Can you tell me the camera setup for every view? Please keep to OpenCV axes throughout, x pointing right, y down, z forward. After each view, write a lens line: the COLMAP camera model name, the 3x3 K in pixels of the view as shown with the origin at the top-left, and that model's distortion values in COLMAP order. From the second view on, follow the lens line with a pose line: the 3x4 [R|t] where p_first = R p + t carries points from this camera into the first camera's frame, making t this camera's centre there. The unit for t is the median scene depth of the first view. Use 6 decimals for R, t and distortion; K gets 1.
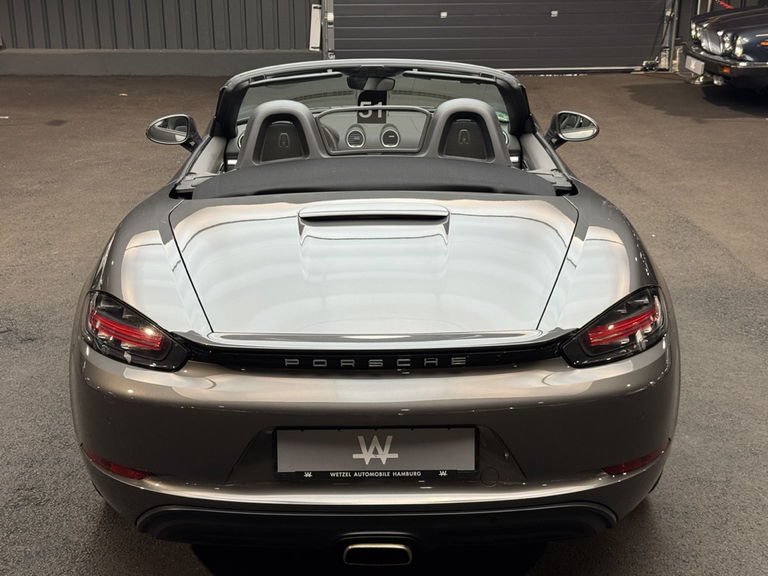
lens RADIAL K [[1105.4, 0, 388.3], [0, 1105.4, 292.6], [0, 0, 1]] dist [0.073188, 0.000000]
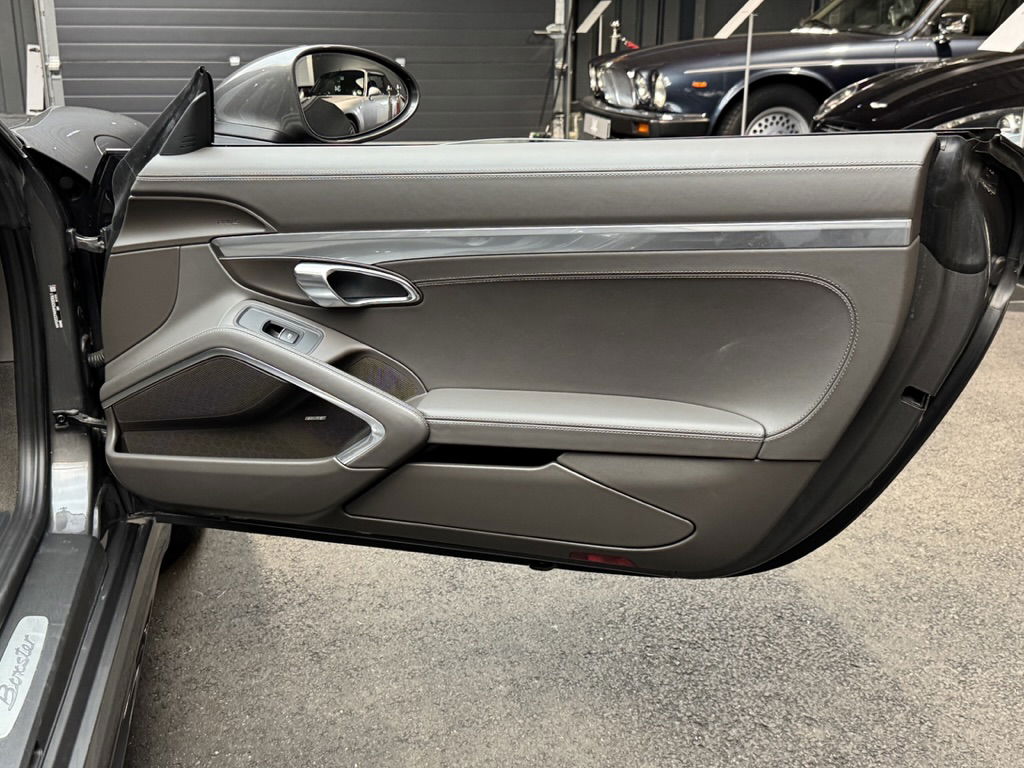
lens RADIAL K [[1144.4, 0, 510.4], [0, 1144.4, 386.8], [0, 0, 1]] dist [0.077327, 0.000000]
pose [[0.983627, -0.045676, 0.174330, 0.094537], [0.050223, 0.998501, -0.021756, -0.034824], [-0.173075, 0.030156, 0.984447, 0.328666]]
